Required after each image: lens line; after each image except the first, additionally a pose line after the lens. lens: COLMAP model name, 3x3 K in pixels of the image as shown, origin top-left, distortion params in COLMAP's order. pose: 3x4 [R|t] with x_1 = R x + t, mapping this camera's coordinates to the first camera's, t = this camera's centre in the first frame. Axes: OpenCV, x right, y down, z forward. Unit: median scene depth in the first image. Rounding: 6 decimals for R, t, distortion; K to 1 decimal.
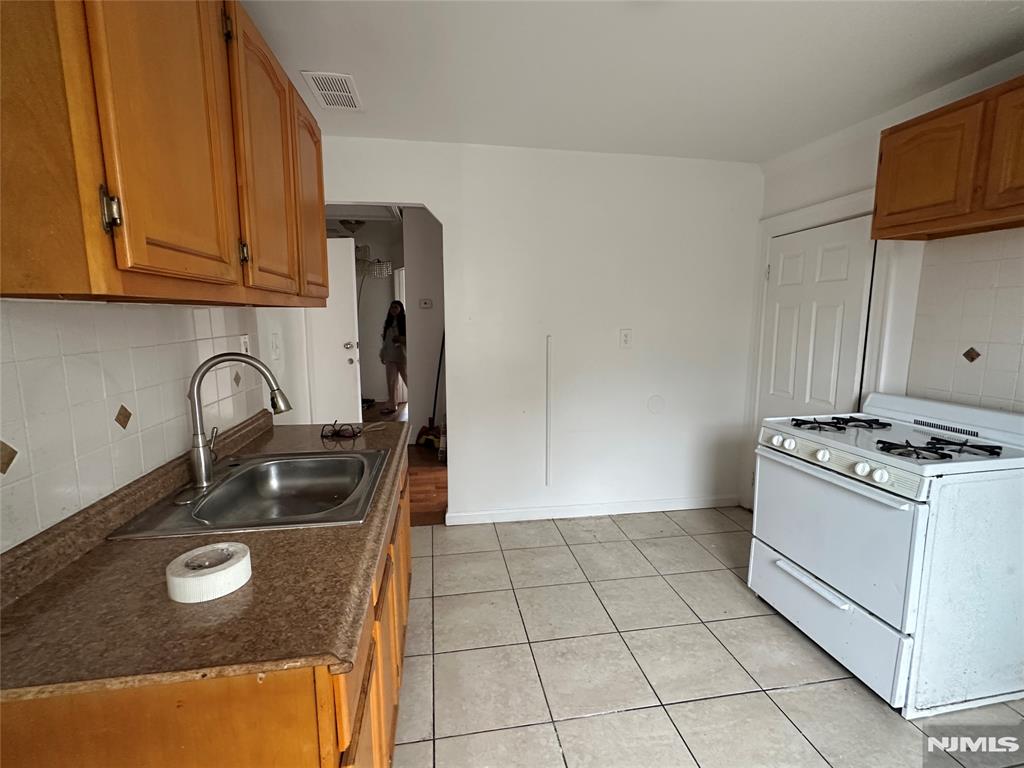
lens RADIAL K [[471.8, 0, 514.8], [0, 471.8, 381.7], [0, 0, 1]] dist [-0.002205, -0.000473]
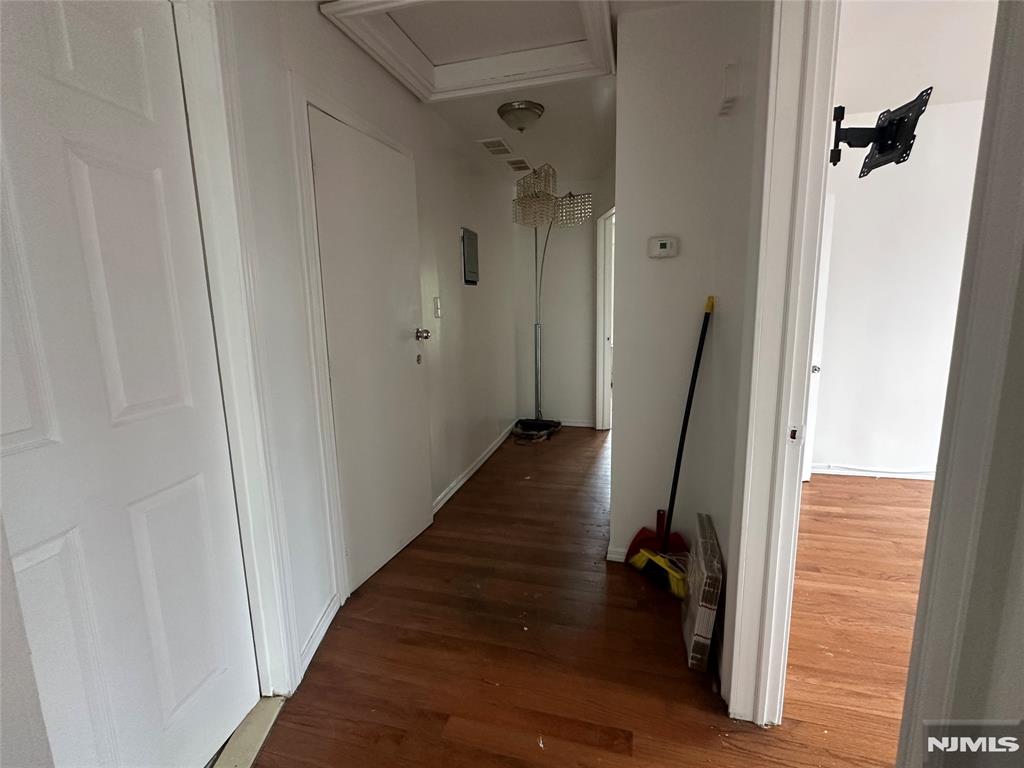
lens RADIAL K [[471.8, 0, 511.9], [0, 471.8, 386.3], [0, 0, 1]] dist [-0.002205, -0.000473]
pose [[0.908742, 0.051272, -0.414196, -0.129447], [-0.039176, 0.998523, 0.037651, -0.049815], [0.415515, -0.017988, 0.909409, 0.548160]]
